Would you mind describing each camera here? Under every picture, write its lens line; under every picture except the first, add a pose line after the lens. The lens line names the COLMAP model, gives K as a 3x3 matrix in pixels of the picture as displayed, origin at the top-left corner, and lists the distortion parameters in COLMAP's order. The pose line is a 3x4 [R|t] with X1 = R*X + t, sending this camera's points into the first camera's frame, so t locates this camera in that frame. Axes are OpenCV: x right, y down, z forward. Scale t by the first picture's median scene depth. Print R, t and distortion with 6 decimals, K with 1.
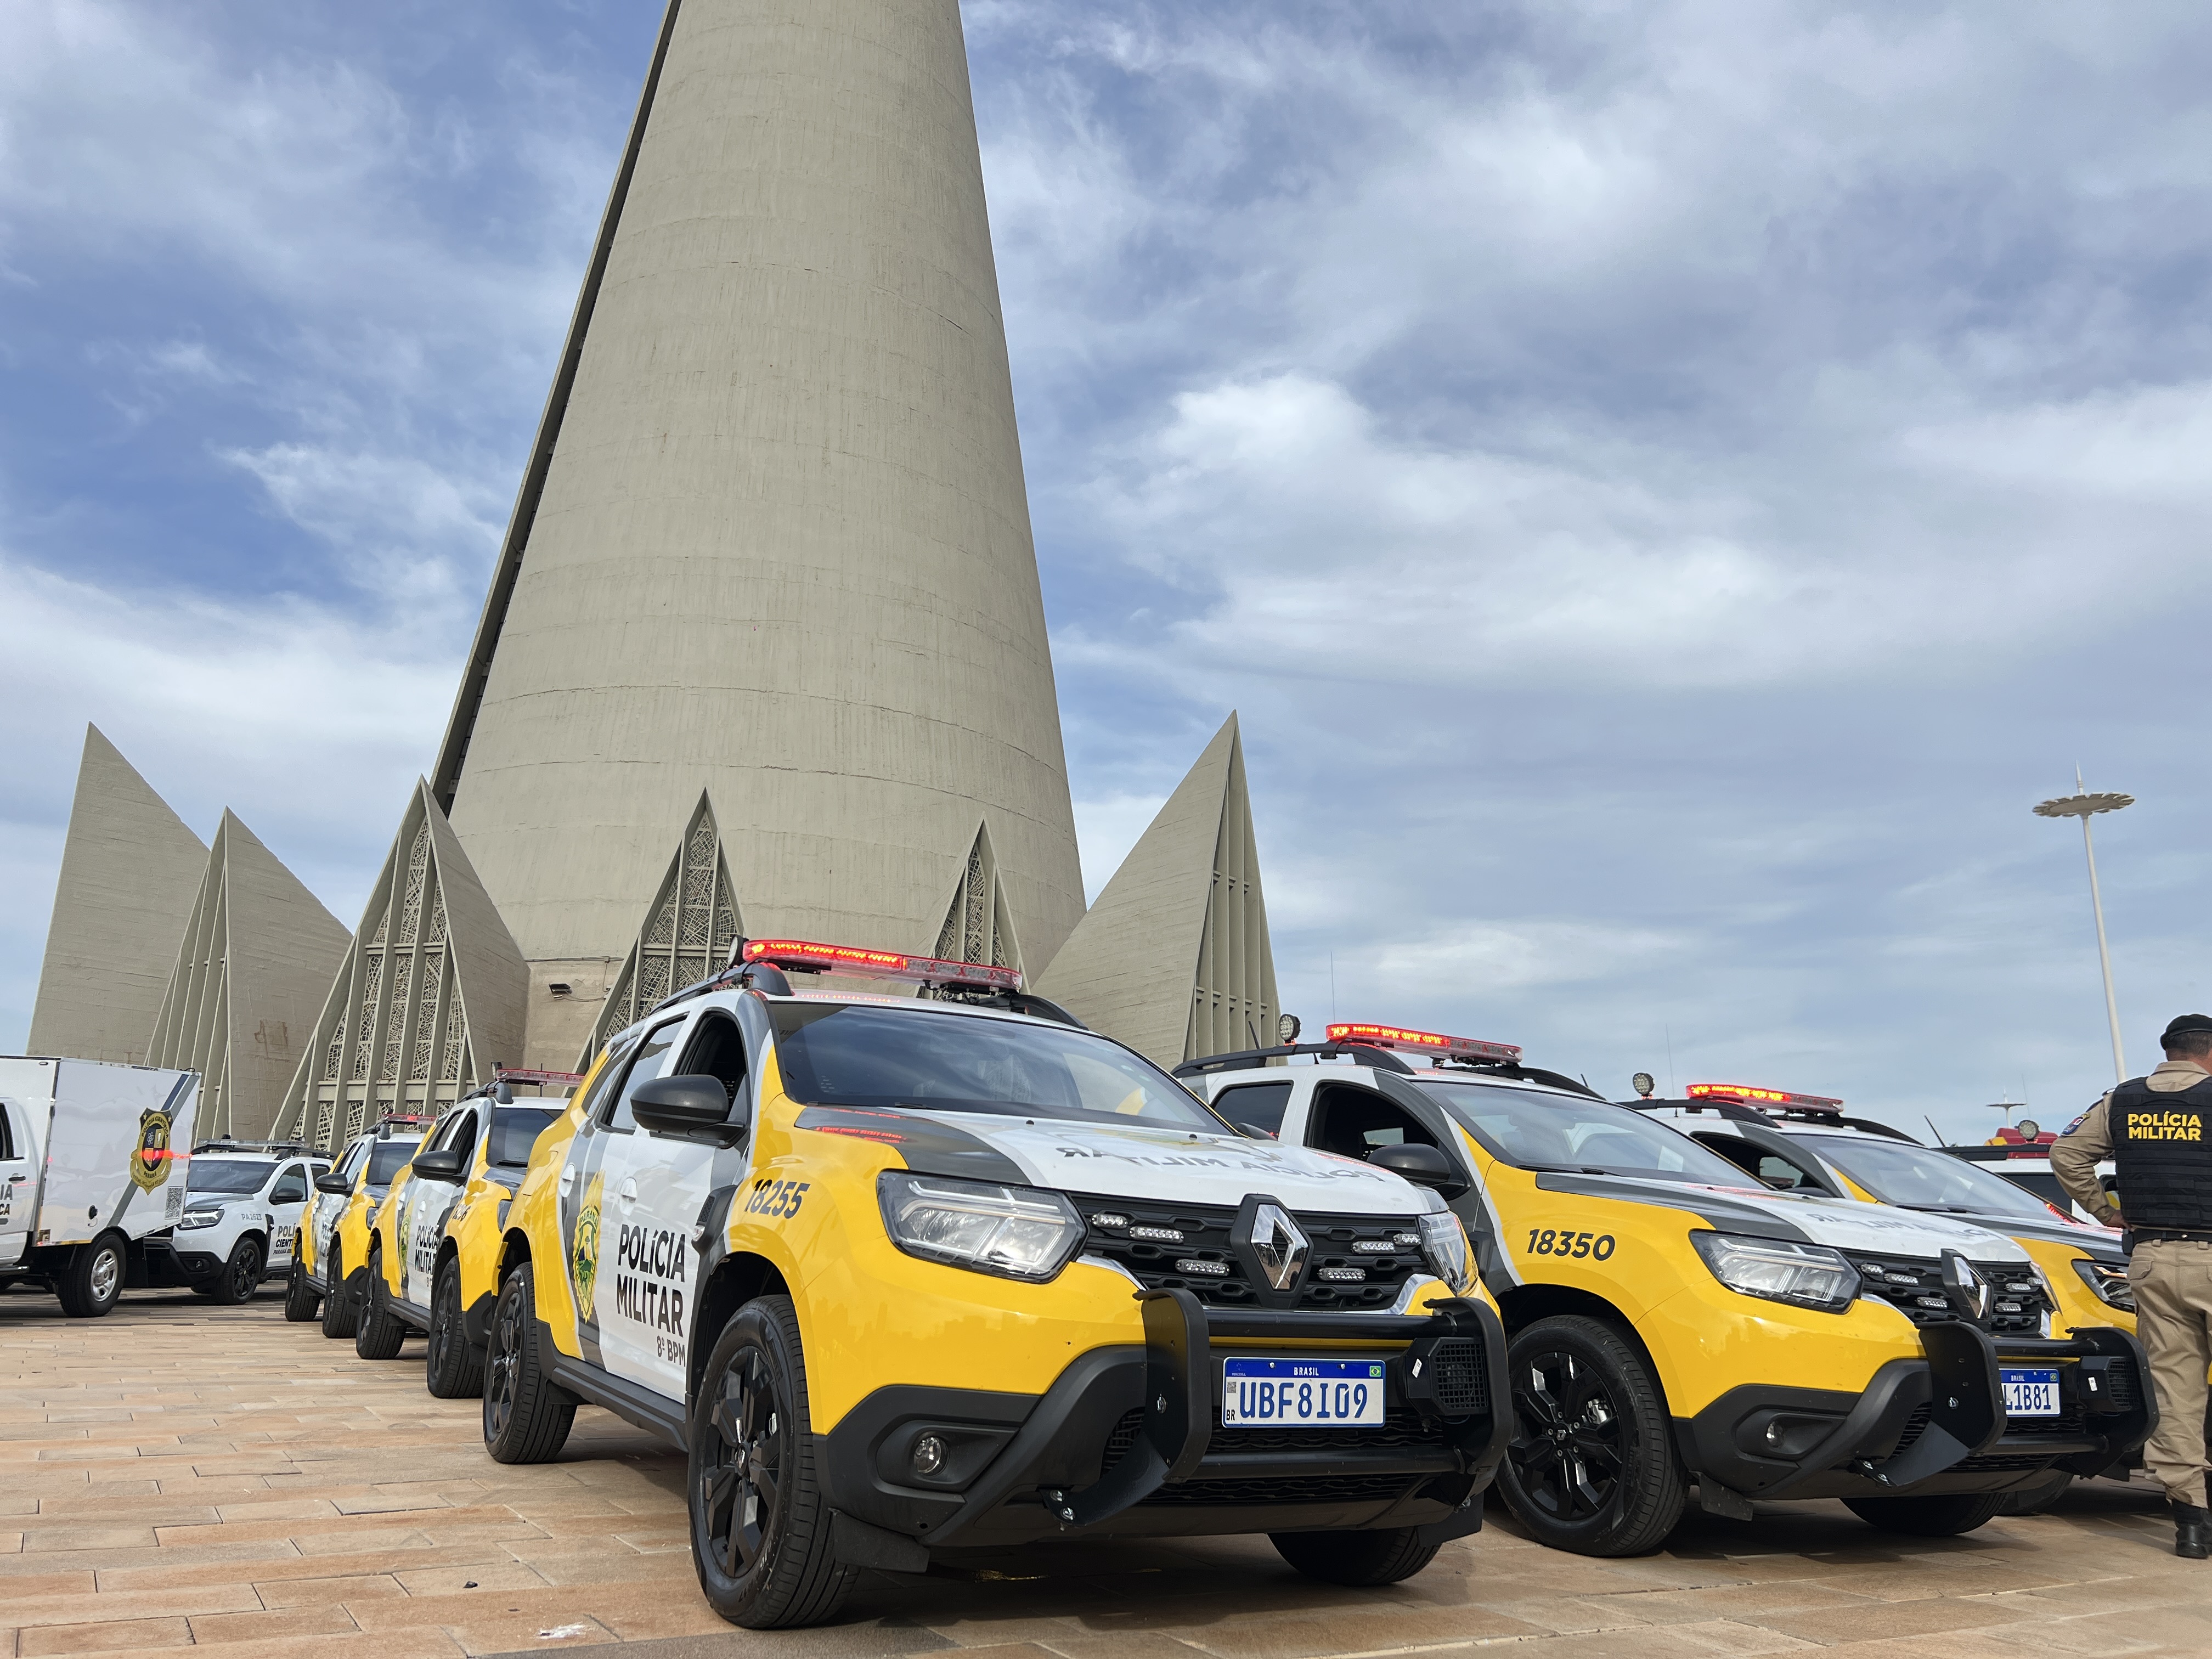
lens RADIAL K [[1668.3, 0, 1106.0], [0, 1668.3, 829.5], [0, 0, 1]] dist [0.027183, -0.014882]
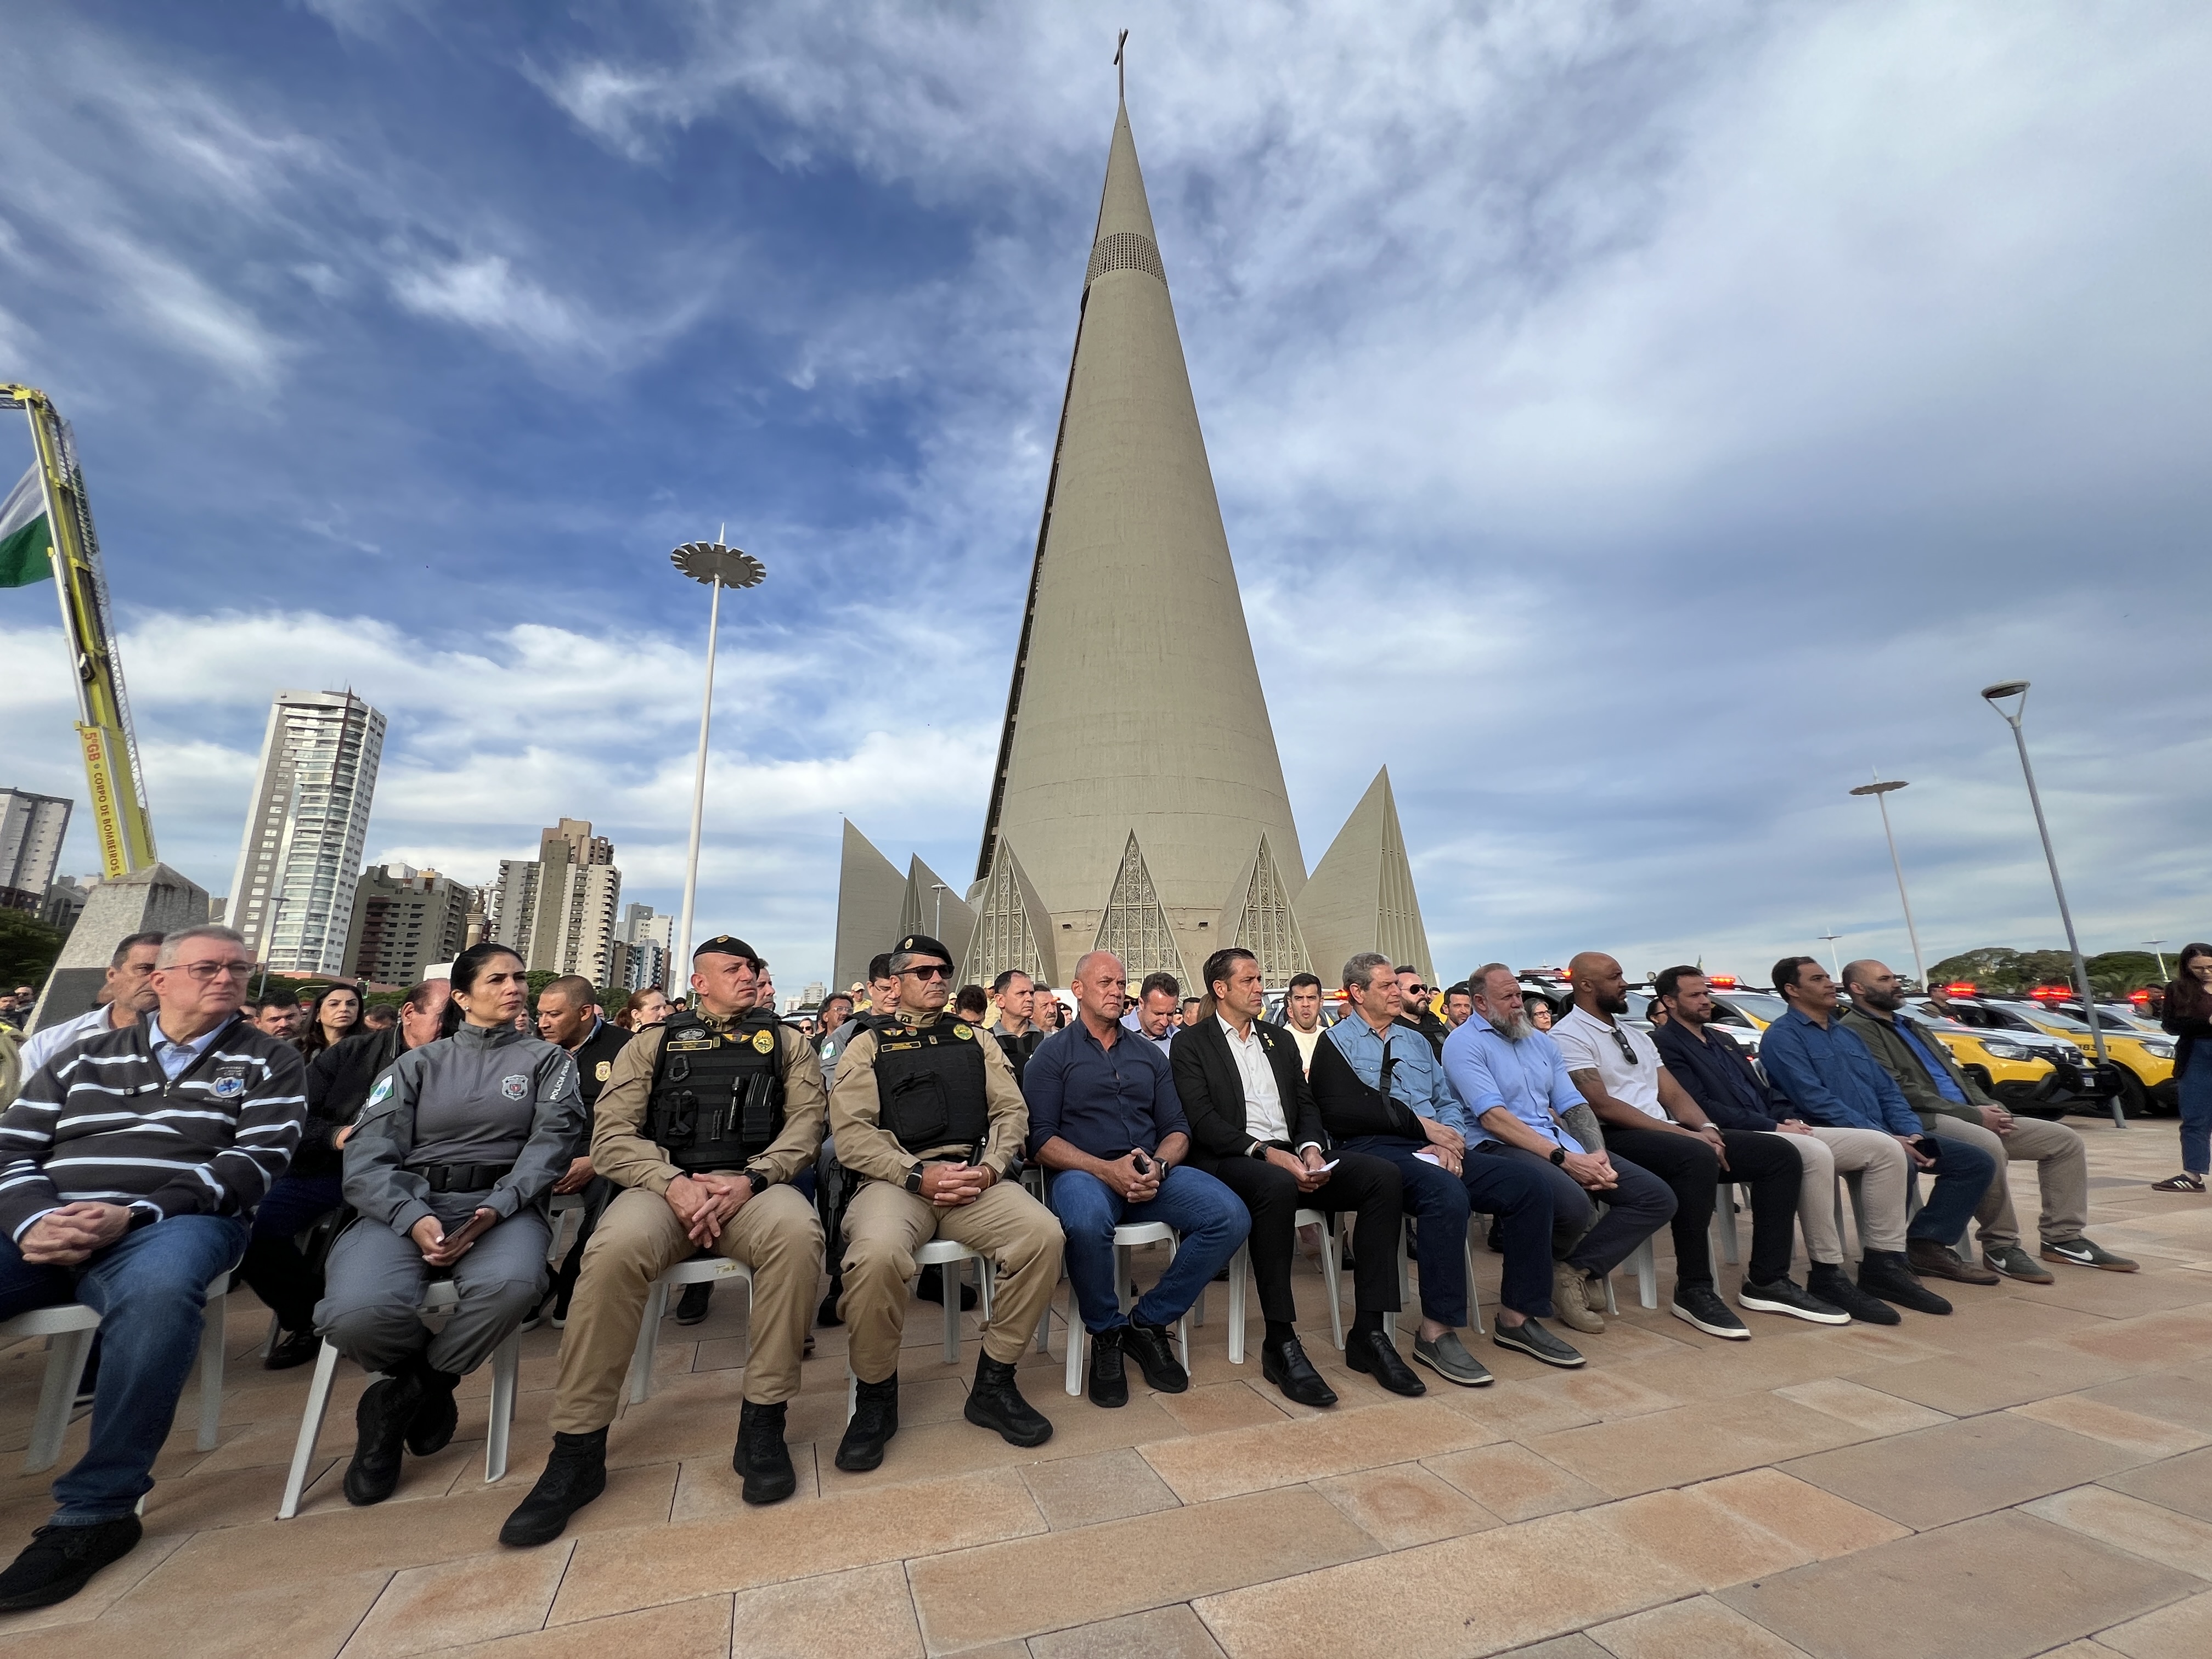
lens RADIAL K [[887.0, 0, 1106.0], [0, 887.0, 829.5], [0, 0, 1]] dist [0.001111, 0.000000]
pose [[0.984388, -0.070359, -0.161340, -0.096021], [0.072010, 0.997394, 0.004406, -0.030410], [0.160610, -0.015955, 0.986889, -0.101107]]
